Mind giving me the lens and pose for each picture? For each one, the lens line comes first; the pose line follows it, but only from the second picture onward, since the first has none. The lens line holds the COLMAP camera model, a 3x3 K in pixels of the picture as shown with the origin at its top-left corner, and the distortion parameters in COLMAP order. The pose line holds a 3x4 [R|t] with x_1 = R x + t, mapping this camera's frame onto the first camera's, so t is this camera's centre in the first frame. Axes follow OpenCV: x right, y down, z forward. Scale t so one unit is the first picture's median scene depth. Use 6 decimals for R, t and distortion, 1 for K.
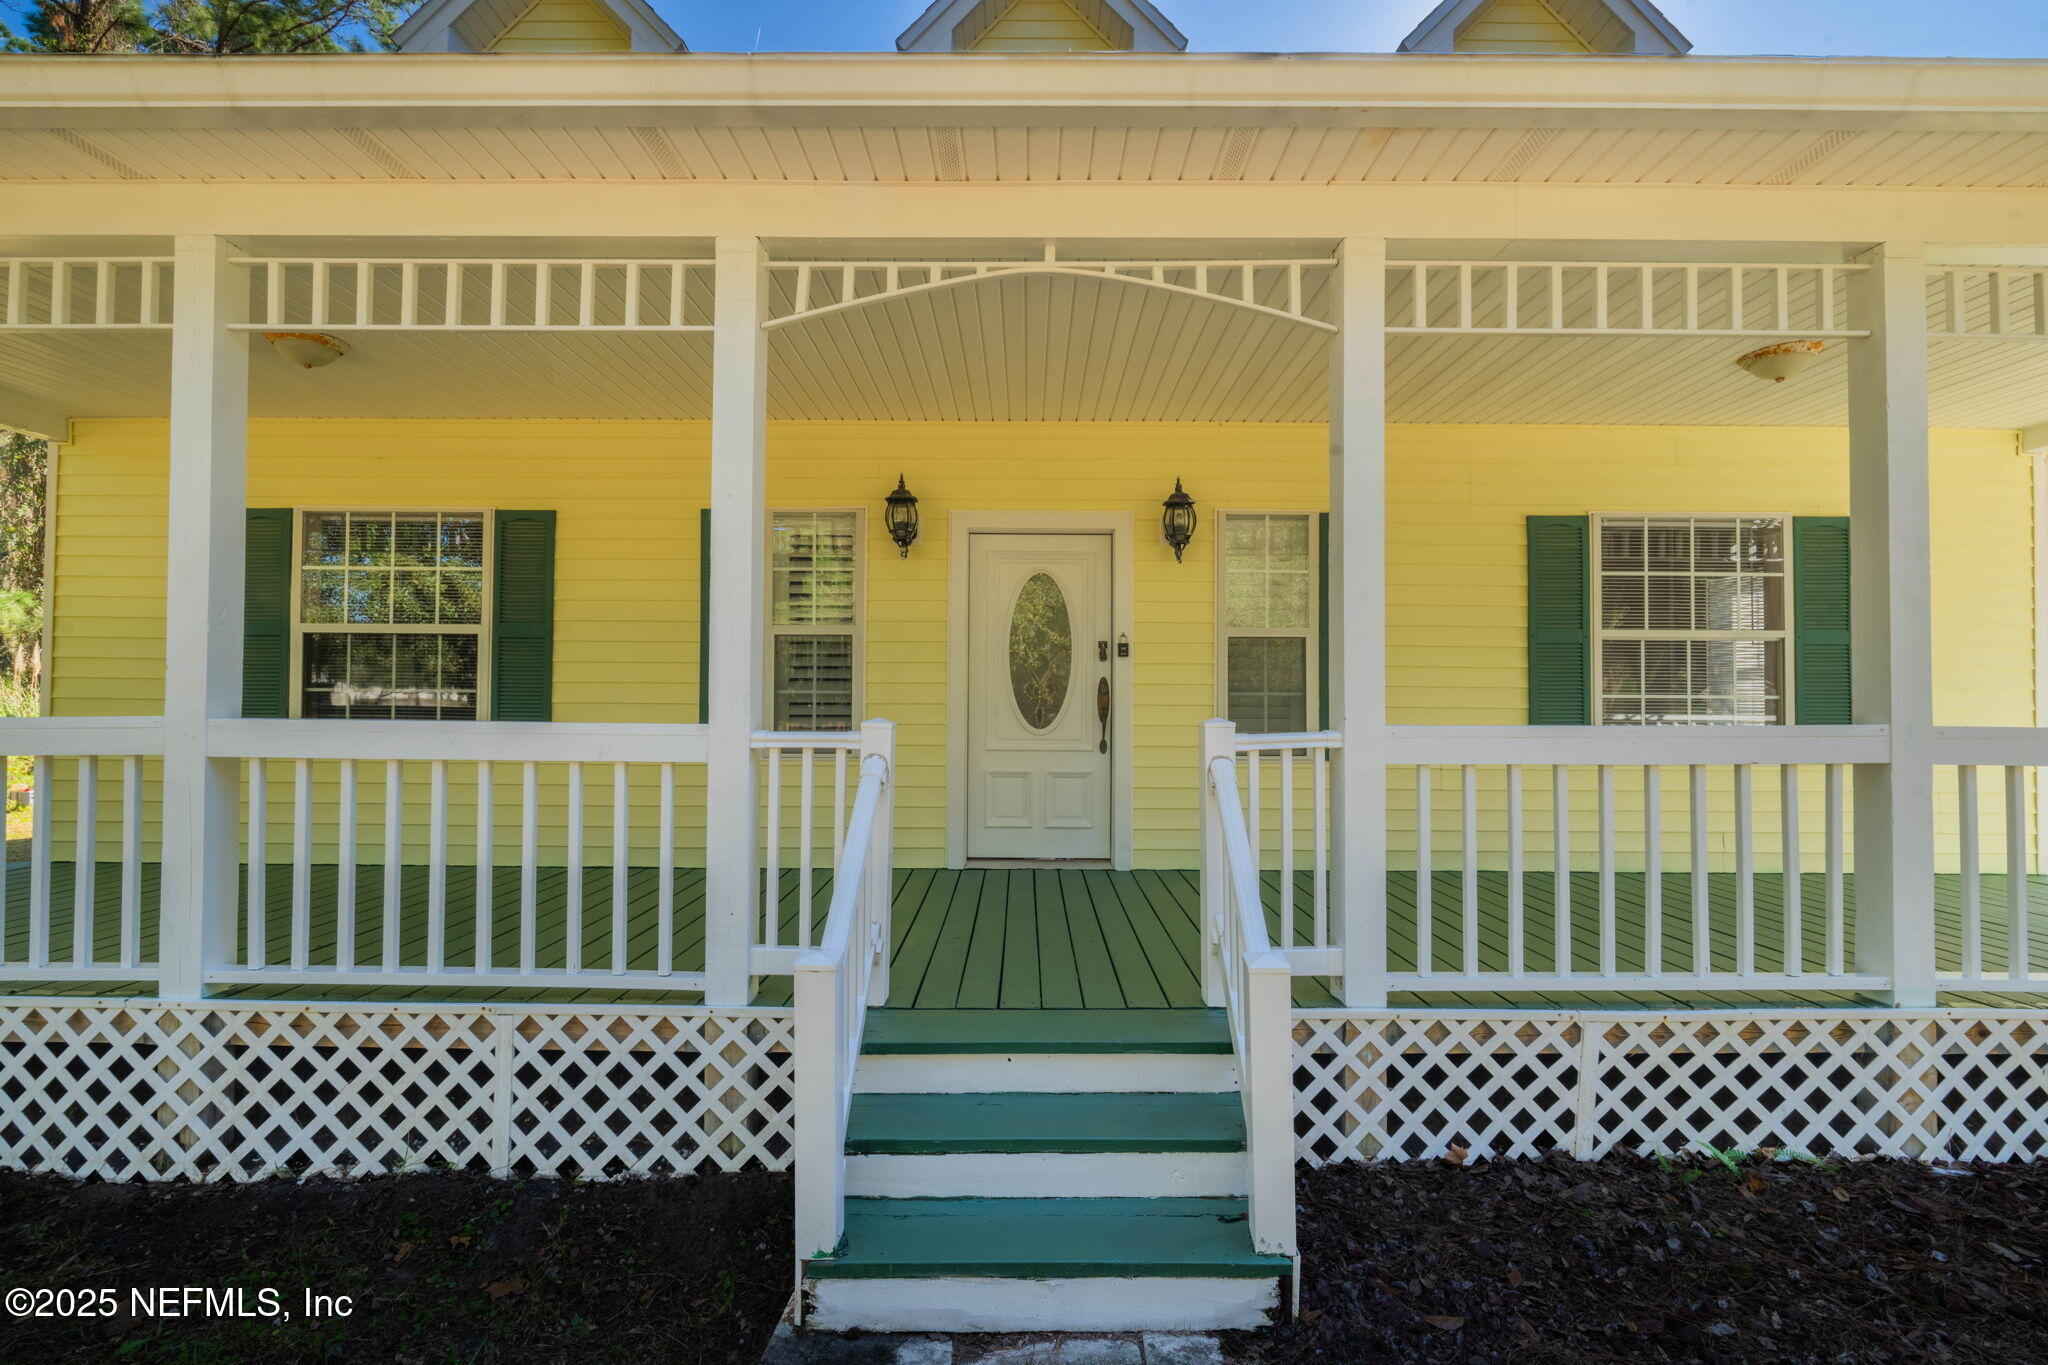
lens RADIAL K [[892.0, 0, 1022.7], [0, 892.0, 676.0], [0, 0, 1]] dist [-0.004329, -0.000636]
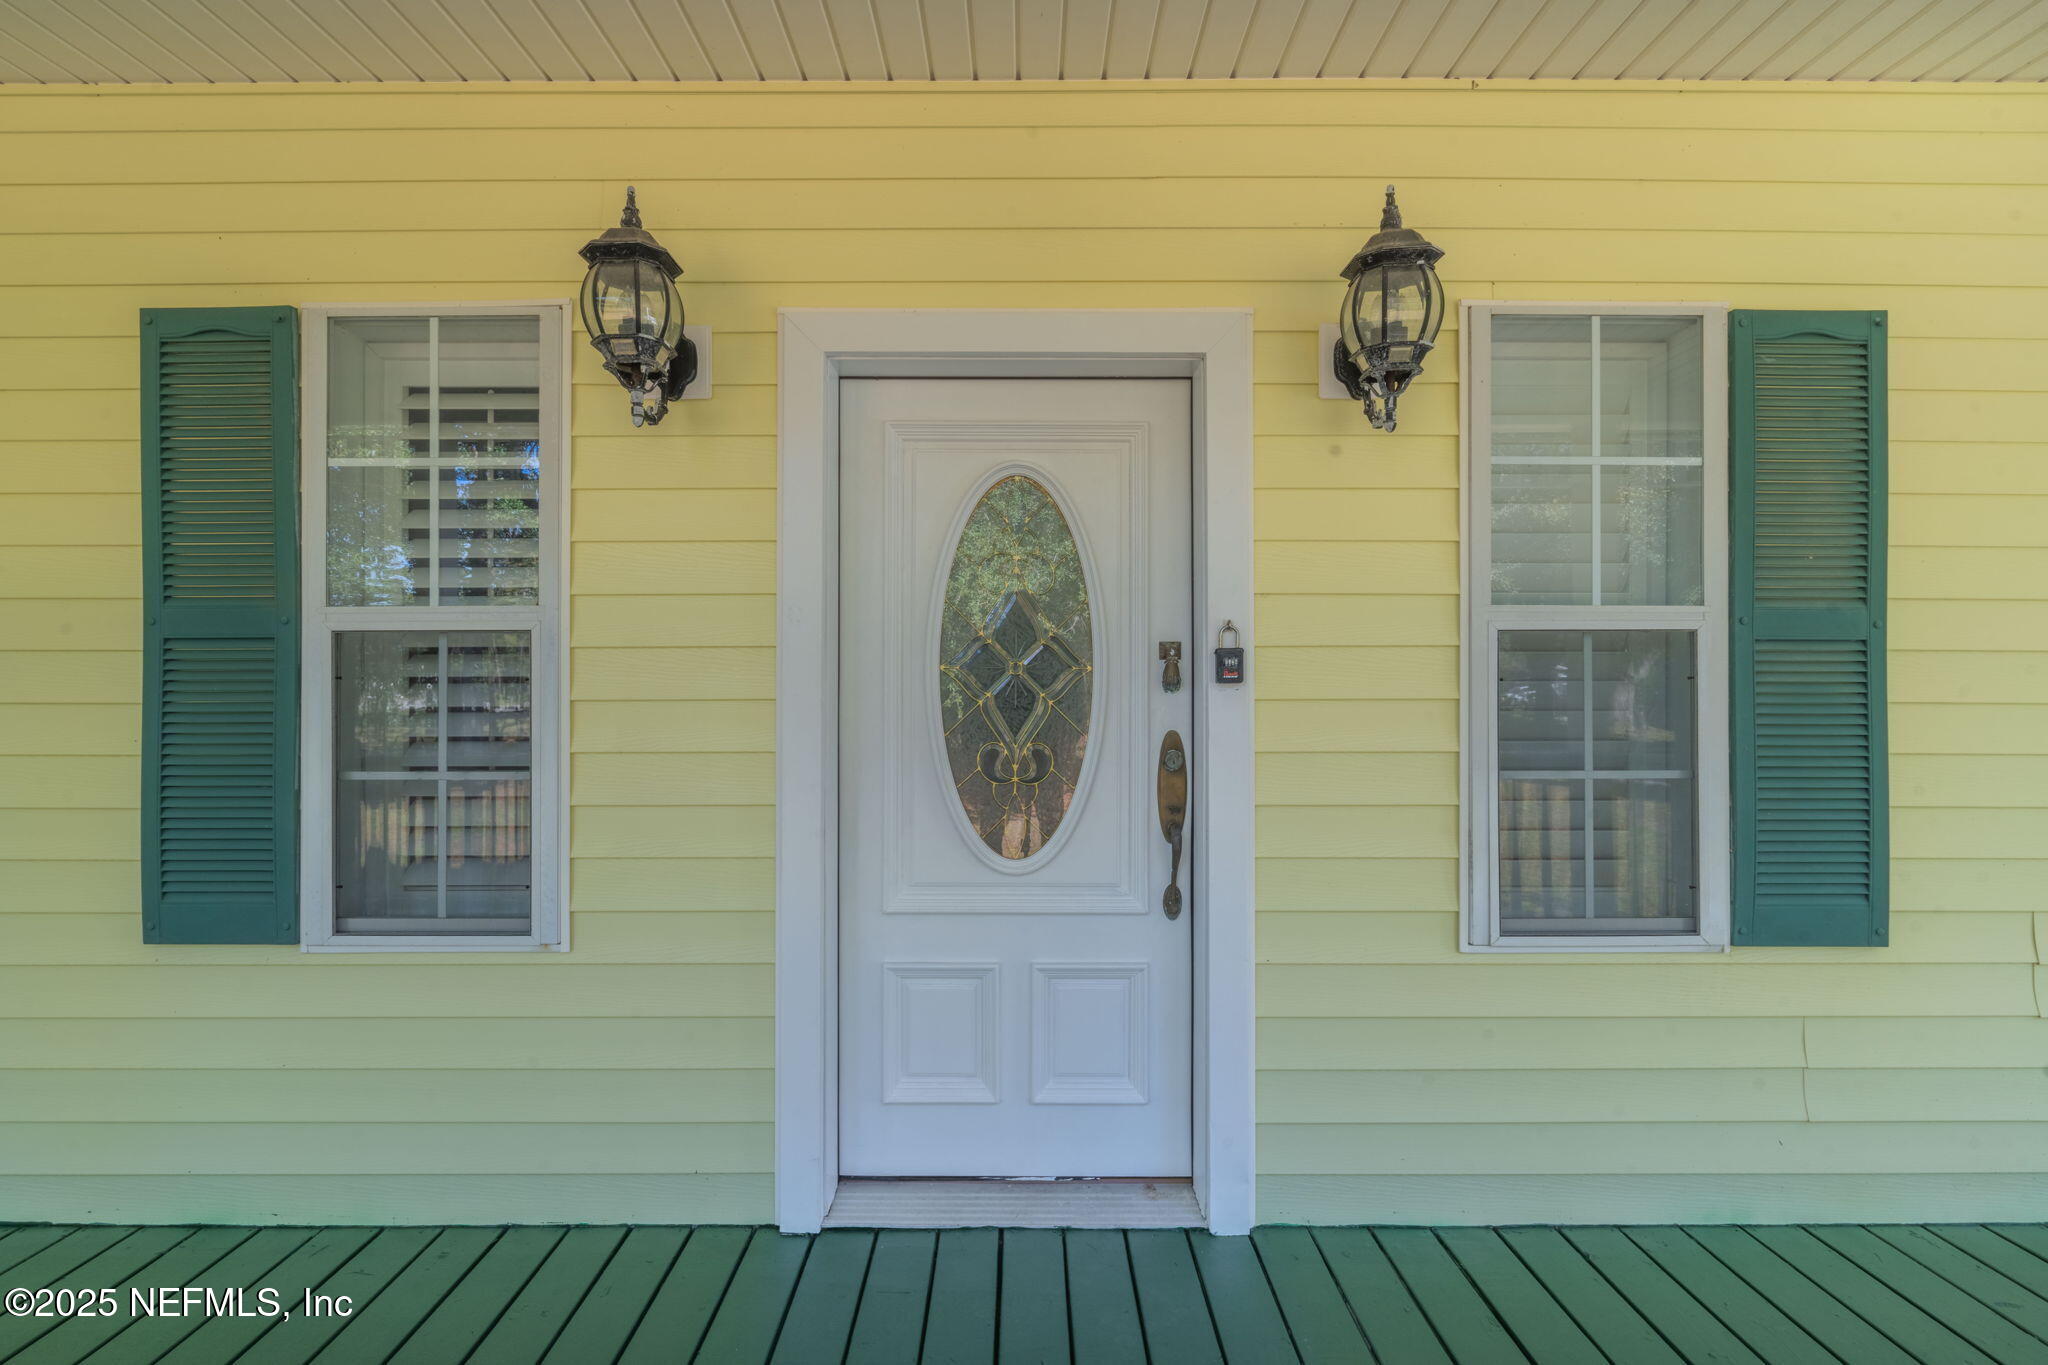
lens RADIAL K [[890.2, 0, 1014.9], [0, 890.2, 702.9], [0, 0, 1]] dist [-0.000223, -0.000086]
pose [[0.999957, -0.005387, -0.007483, 0.041188], [0.005571, 0.999678, 0.024751, -0.040817], [0.007347, -0.024791, 0.999666, 1.111855]]
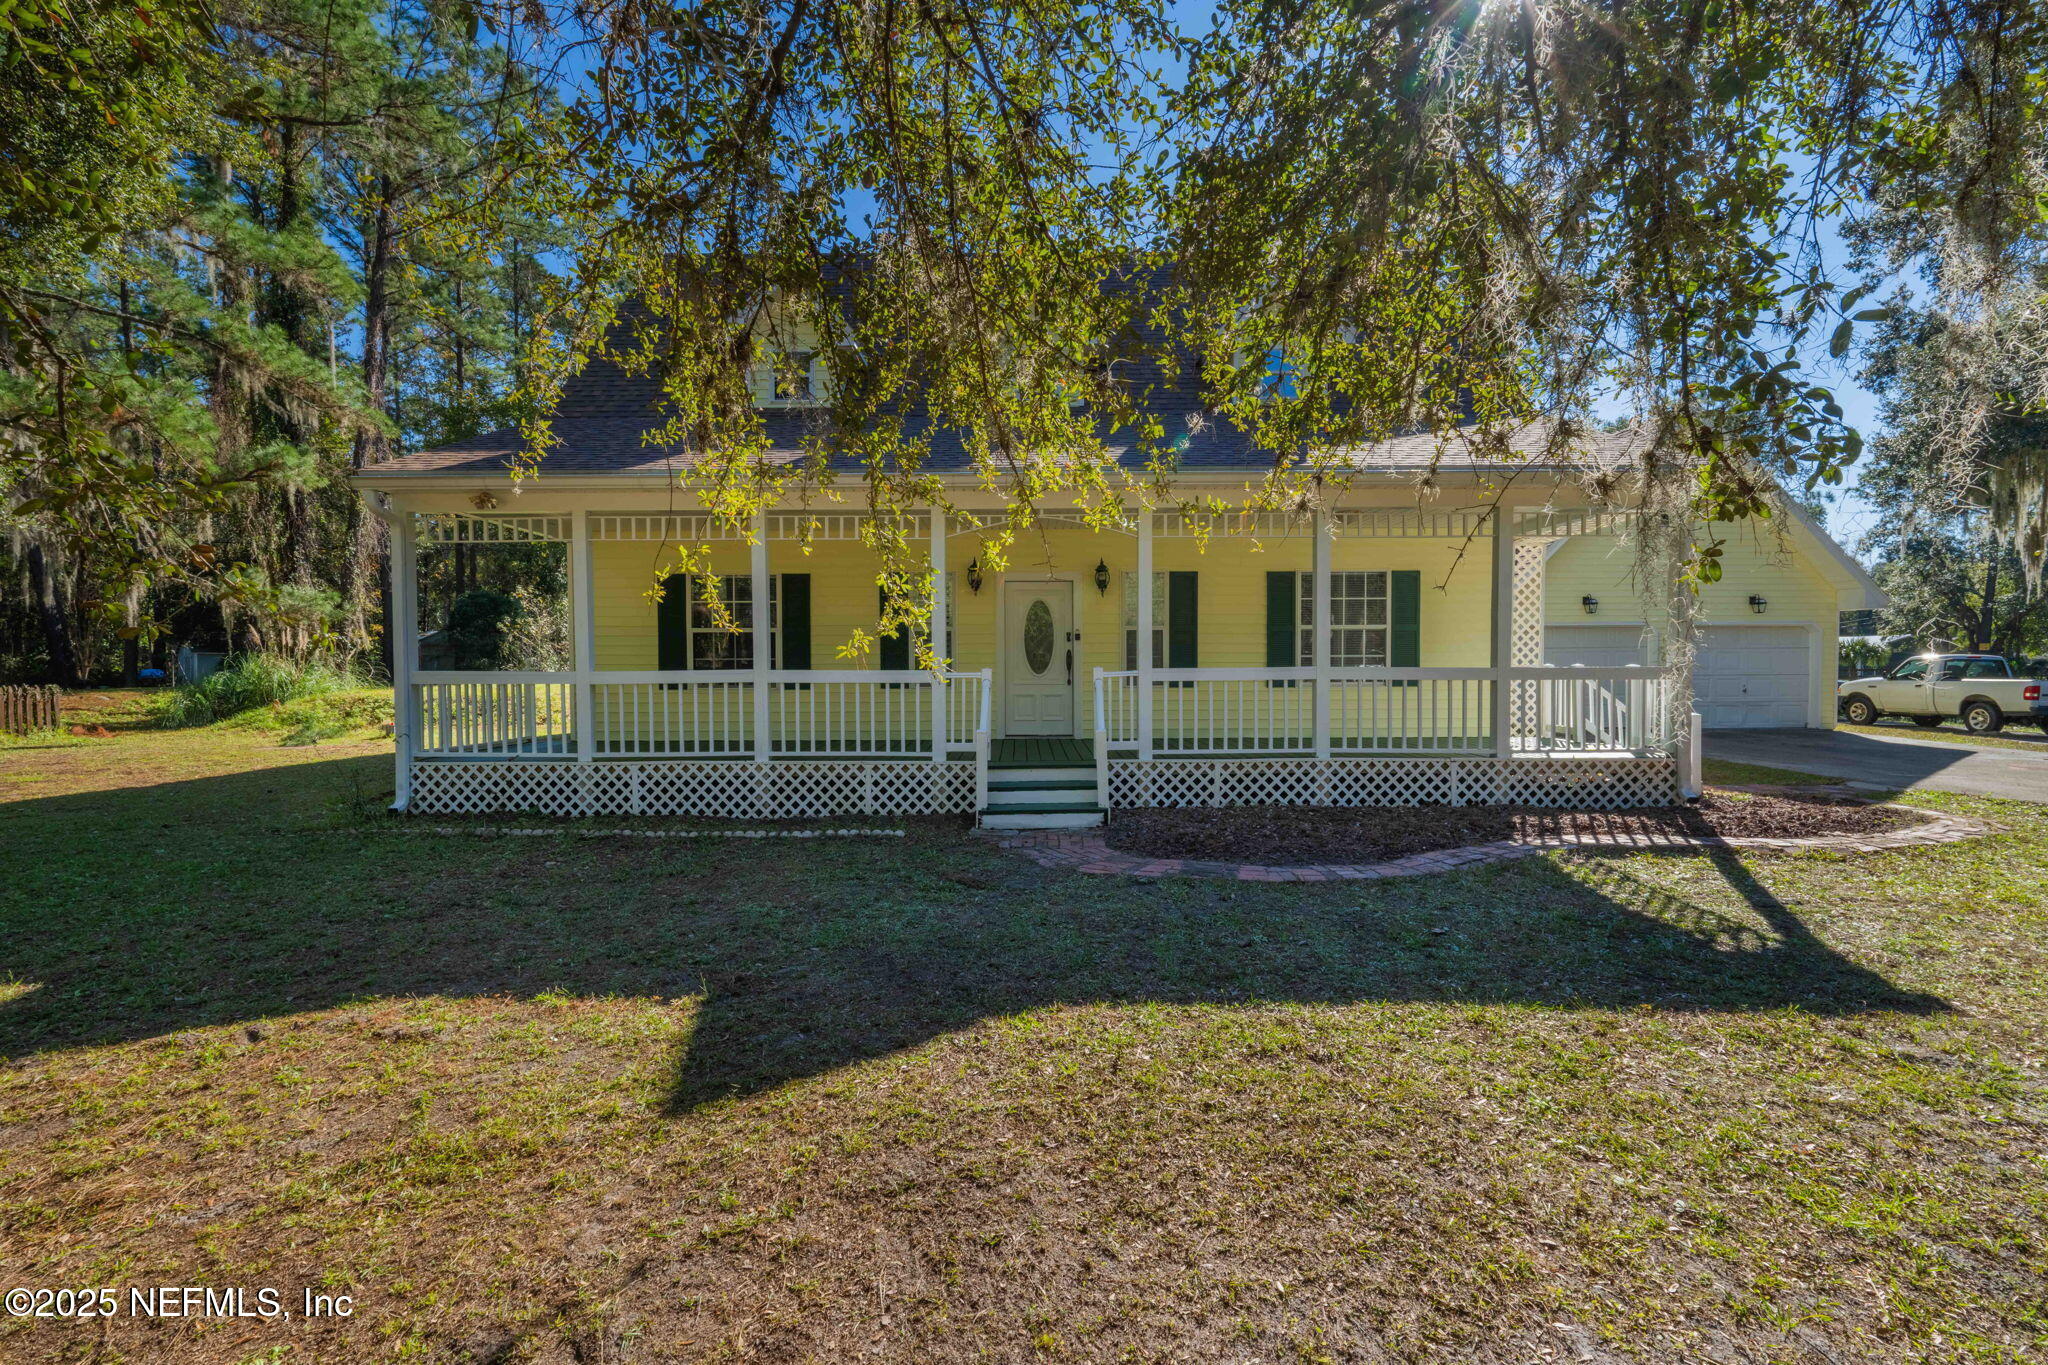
lens RADIAL K [[892.0, 0, 1022.7], [0, 892.0, 676.0], [0, 0, 1]] dist [-0.004329, -0.000636]
pose [[0.999938, -0.010066, 0.004689, -0.054299], [0.009827, 0.998777, 0.048459, -0.072855], [-0.005171, -0.048410, 0.998814, -2.091261]]
